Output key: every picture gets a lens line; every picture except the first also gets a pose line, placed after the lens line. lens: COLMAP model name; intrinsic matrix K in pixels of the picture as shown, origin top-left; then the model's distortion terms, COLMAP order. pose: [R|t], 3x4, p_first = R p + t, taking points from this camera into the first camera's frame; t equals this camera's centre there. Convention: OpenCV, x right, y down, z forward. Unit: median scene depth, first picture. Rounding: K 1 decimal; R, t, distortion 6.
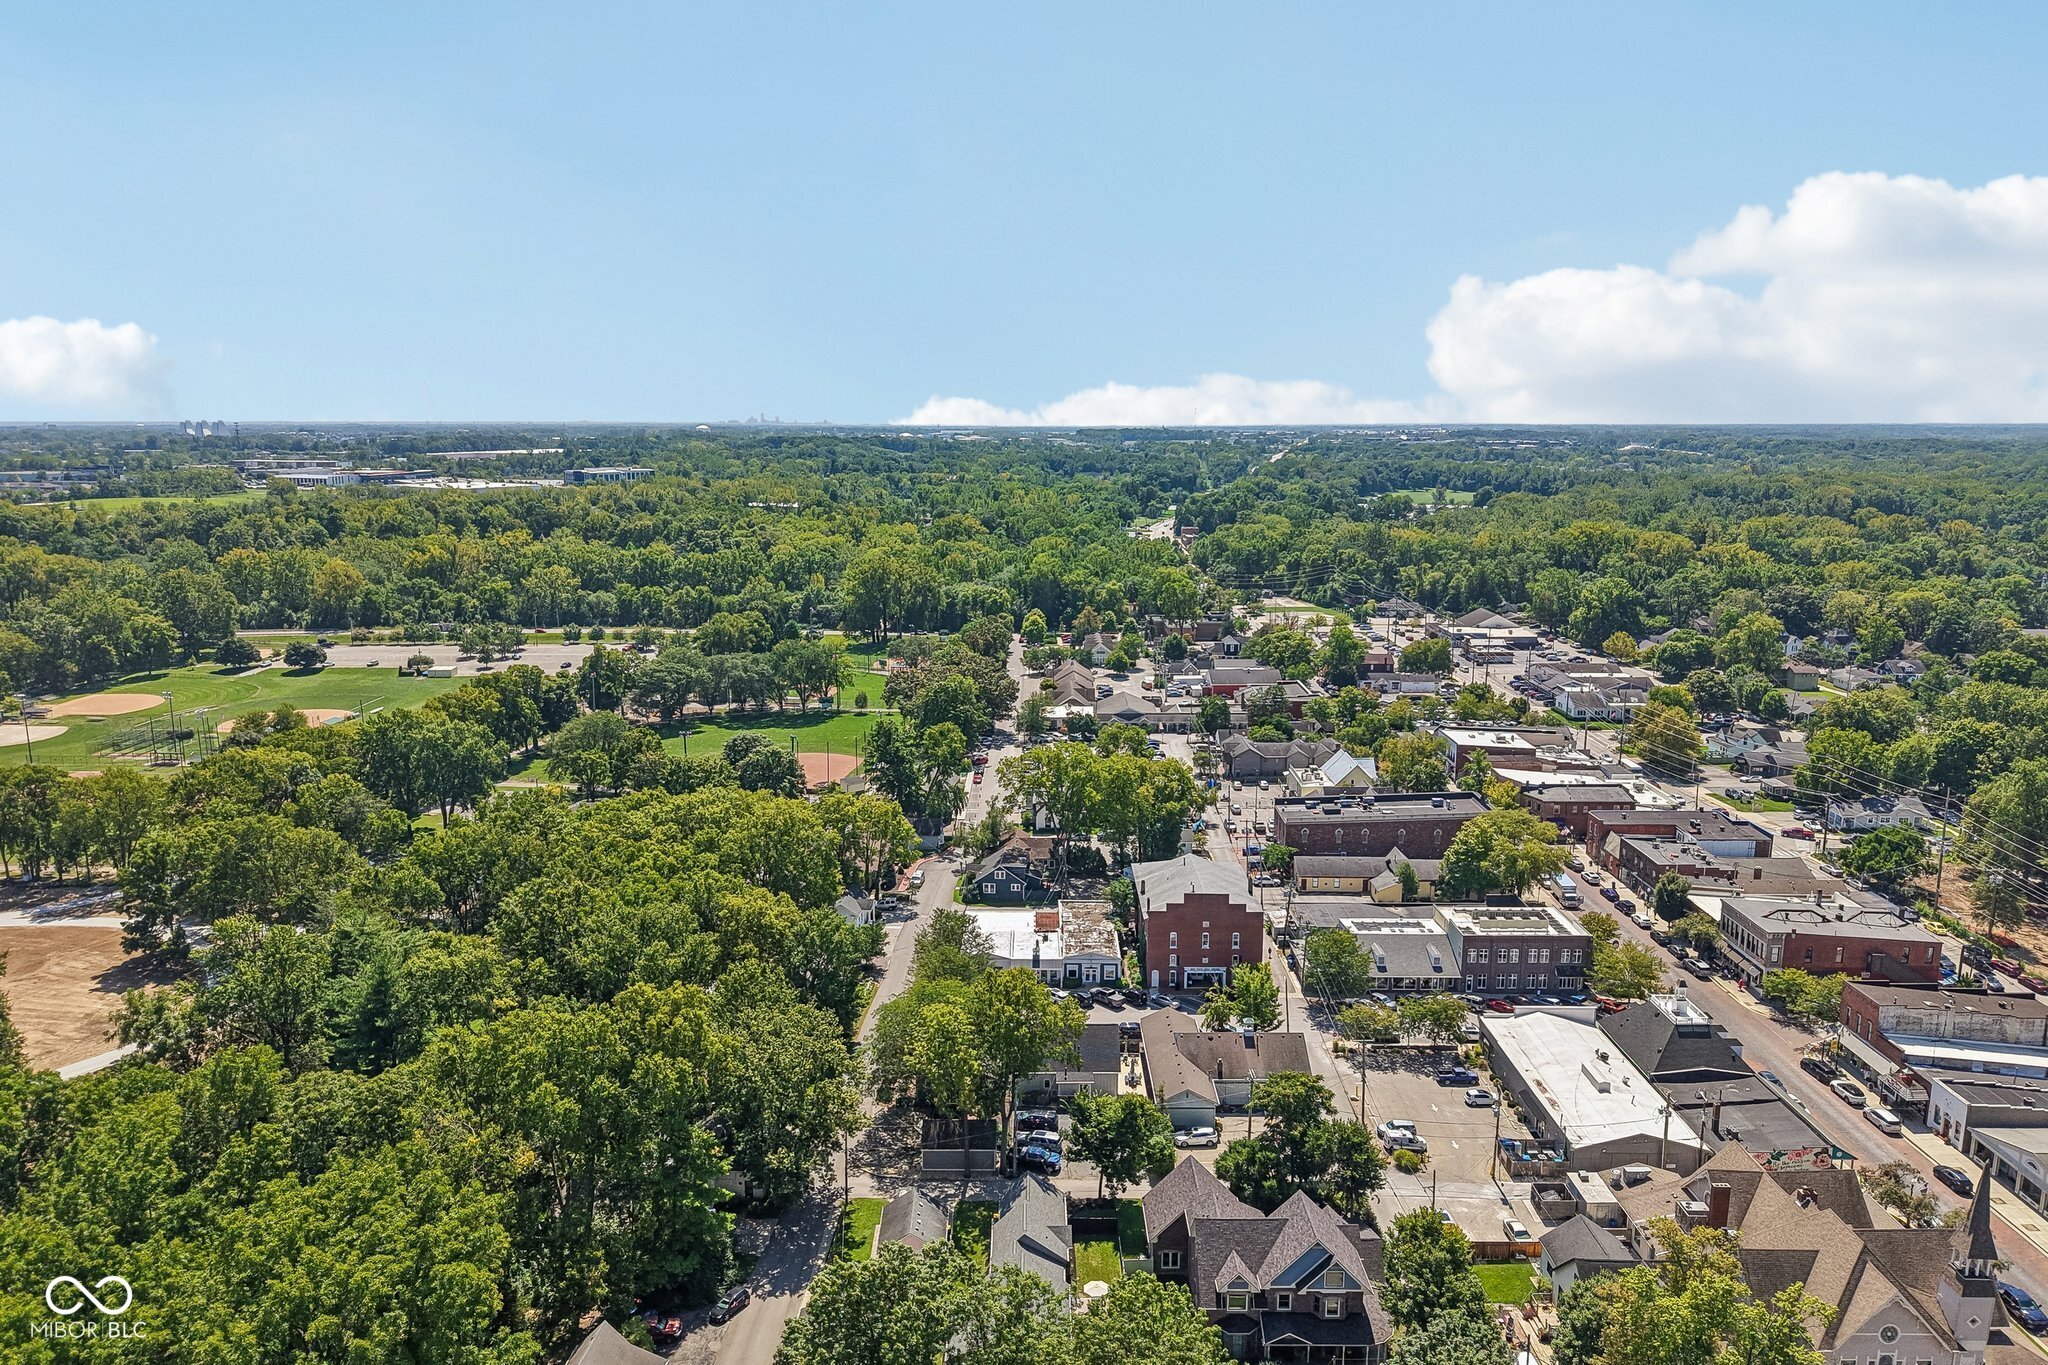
lens RADIAL K [[1340.5, 0, 1024.0], [0, 1340.5, 682.5], [0, 0, 1]] dist [0.049979, -0.053525]
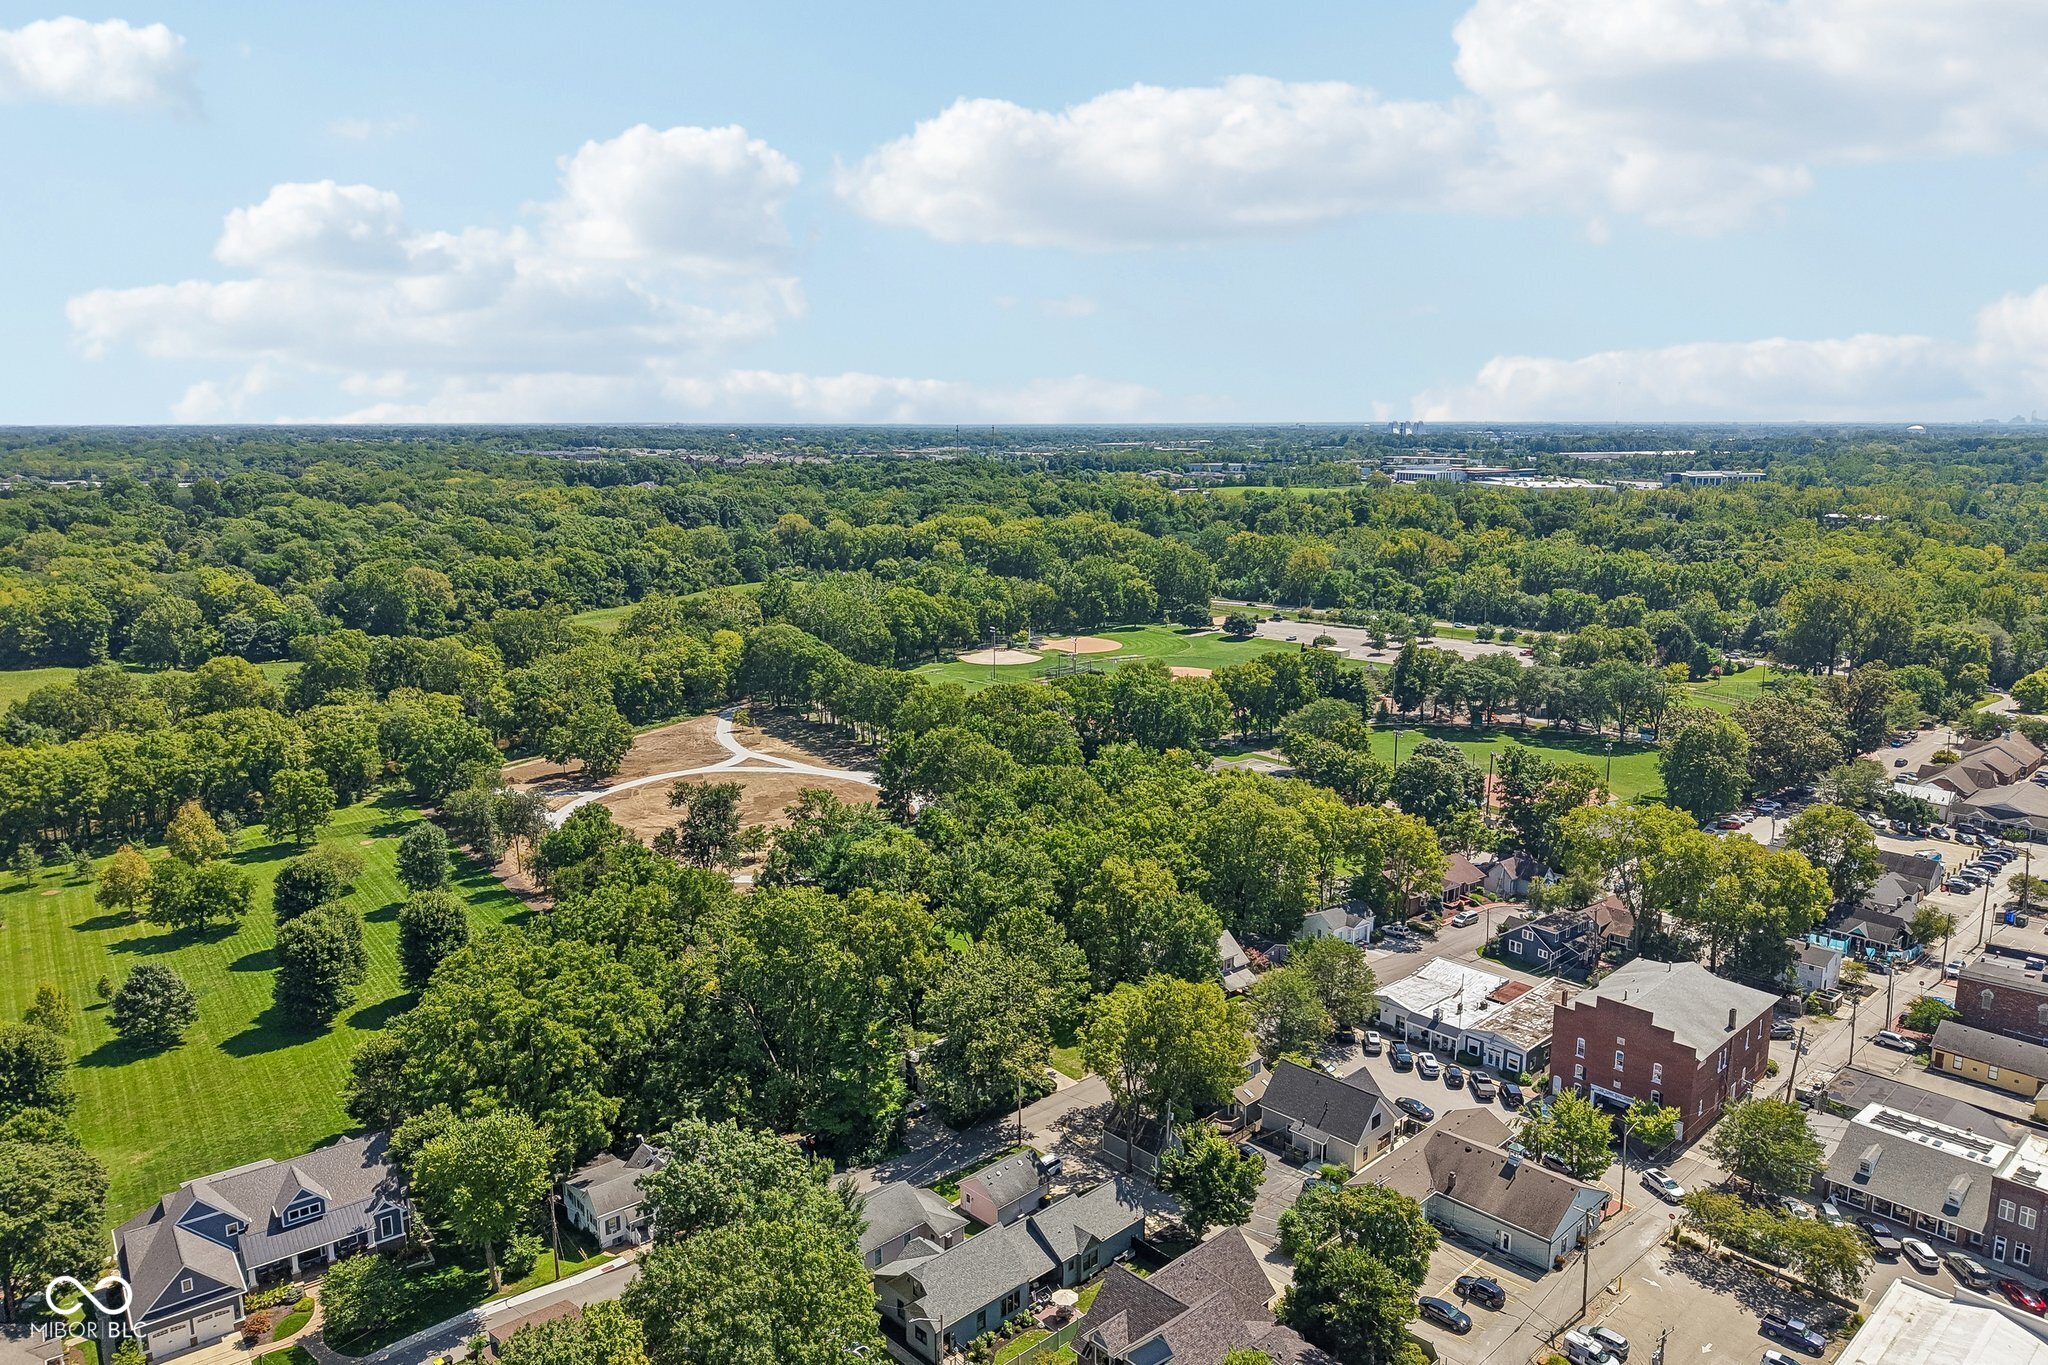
lens RADIAL K [[1353.1, 0, 1024.0], [0, 1353.1, 682.5], [0, 0, 1]] dist [-0.006913, -0.002508]
pose [[0.696877, 0.134749, -0.704418, 0.353621], [-0.134534, 0.989317, 0.056154, -0.025552], [0.704460, 0.055635, 0.707560, 0.131271]]
